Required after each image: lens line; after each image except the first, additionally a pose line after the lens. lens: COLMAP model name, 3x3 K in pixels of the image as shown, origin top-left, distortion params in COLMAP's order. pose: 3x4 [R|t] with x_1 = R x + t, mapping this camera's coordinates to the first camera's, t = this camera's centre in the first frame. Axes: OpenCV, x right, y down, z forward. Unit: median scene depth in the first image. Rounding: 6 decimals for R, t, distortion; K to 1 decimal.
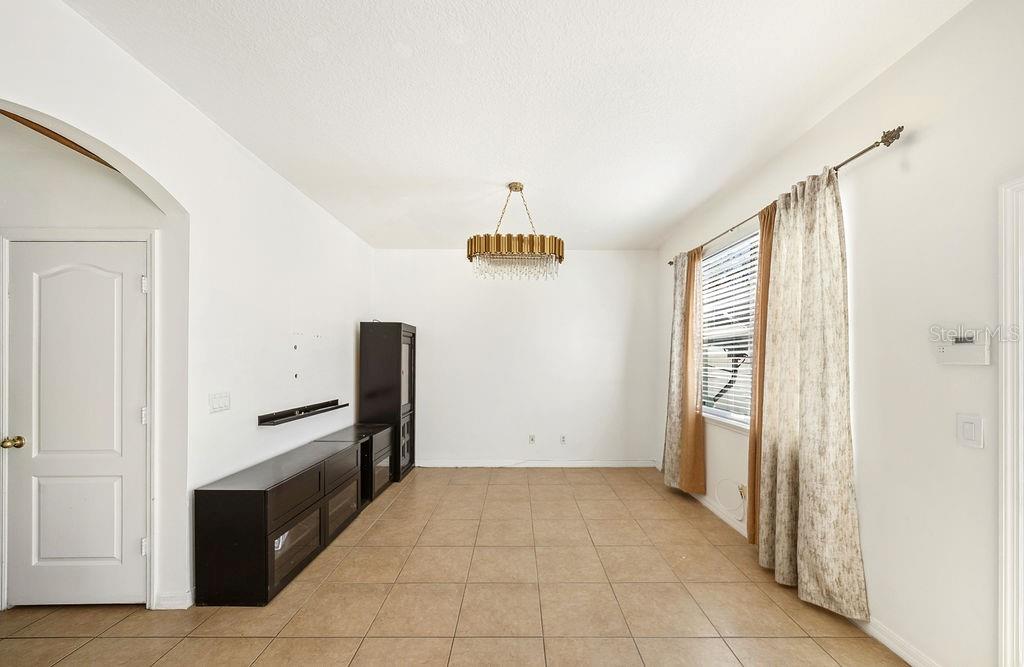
lens RADIAL K [[363.2, 0, 516.9], [0, 363.2, 351.5], [0, 0, 1]] dist [0.000098, 0.000024]
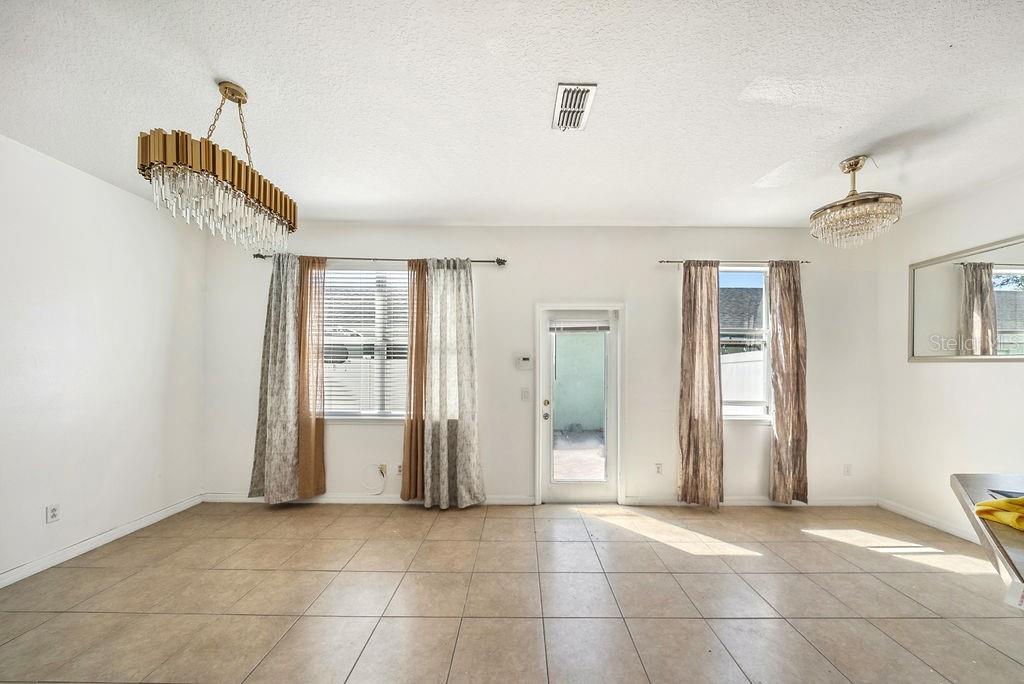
lens RADIAL K [[365.3, 0, 516.8], [0, 365.3, 354.0], [0, 0, 1]] dist [0.000217, 0.000191]
pose [[0.009720, 0.038173, 0.999224, -0.547966], [-0.029793, 0.998838, -0.037869, 0.013010], [-0.999509, -0.029402, 0.010846, 0.434891]]
